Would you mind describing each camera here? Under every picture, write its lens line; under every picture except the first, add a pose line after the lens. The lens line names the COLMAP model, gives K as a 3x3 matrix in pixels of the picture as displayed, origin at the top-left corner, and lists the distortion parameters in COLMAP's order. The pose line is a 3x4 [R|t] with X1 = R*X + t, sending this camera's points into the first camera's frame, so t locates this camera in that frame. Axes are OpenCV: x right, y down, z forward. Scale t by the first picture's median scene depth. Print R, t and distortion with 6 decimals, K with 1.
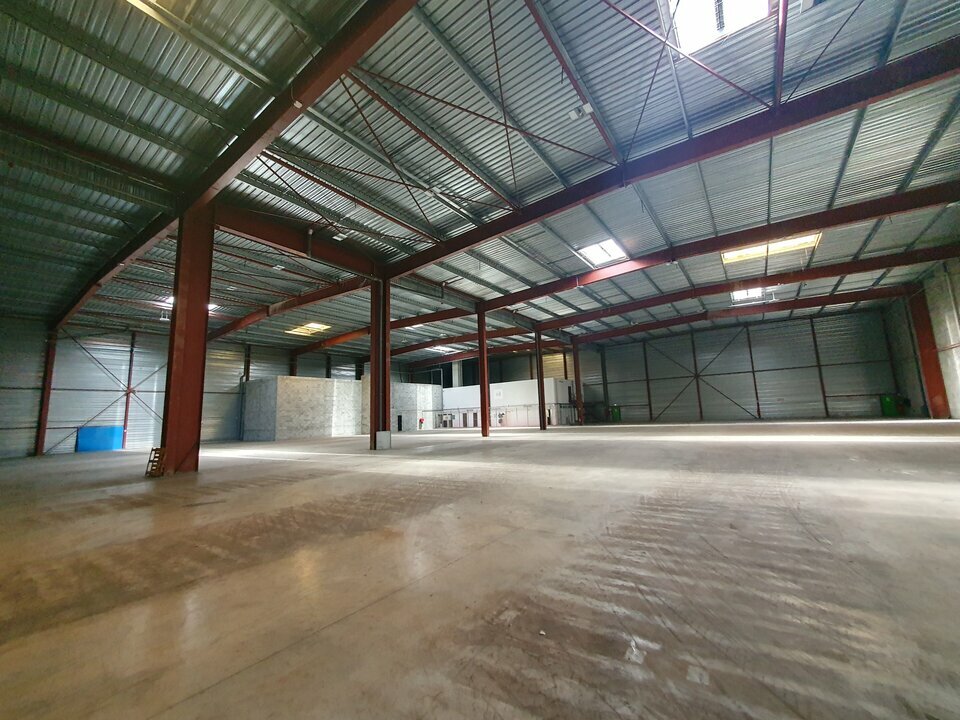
lens RADIAL K [[383.1, 0, 482.7], [0, 383.1, 360.5], [0, 0, 1]] dist [0.012564, -0.000435]
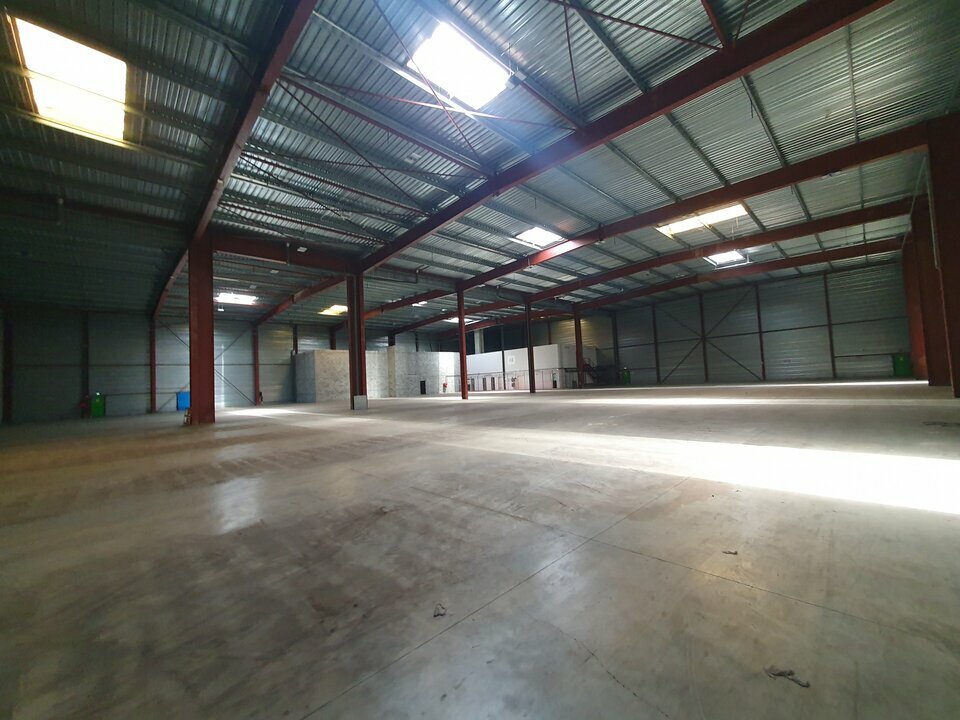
lens RADIAL K [[383.1, 0, 479.0], [0, 383.1, 366.8], [0, 0, 1]] dist [0.012564, -0.000435]
pose [[0.982517, -0.016652, -0.185427, 0.202739], [0.037695, 0.993157, 0.110541, -0.021290], [0.182317, -0.115598, 0.976421, -0.094682]]
